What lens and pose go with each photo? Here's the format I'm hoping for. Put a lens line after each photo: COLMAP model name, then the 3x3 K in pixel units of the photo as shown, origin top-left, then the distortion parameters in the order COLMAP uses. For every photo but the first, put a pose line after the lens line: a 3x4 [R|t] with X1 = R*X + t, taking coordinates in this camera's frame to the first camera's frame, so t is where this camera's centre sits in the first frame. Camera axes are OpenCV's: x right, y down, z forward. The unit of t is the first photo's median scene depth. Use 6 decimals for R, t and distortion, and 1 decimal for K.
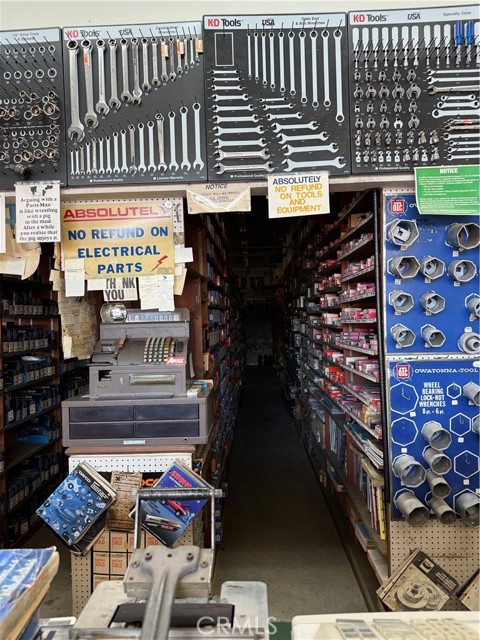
lens RADIAL K [[454.7, 0, 240.0], [0, 454.7, 320.0], [0, 0, 1]] dist [0.064303, -0.062012]
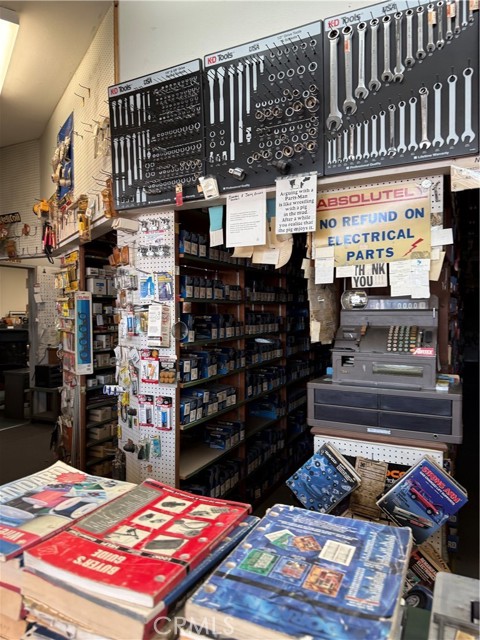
lens RADIAL K [[454.7, 0, 240.0], [0, 454.7, 320.0], [0, 0, 1]] dist [0.064303, -0.062012]
pose [[0.913620, 0.029511, -0.405498, -0.113640], [-0.018495, 0.999346, 0.031059, 0.002834], [0.406149, -0.020876, 0.913568, -0.019876]]
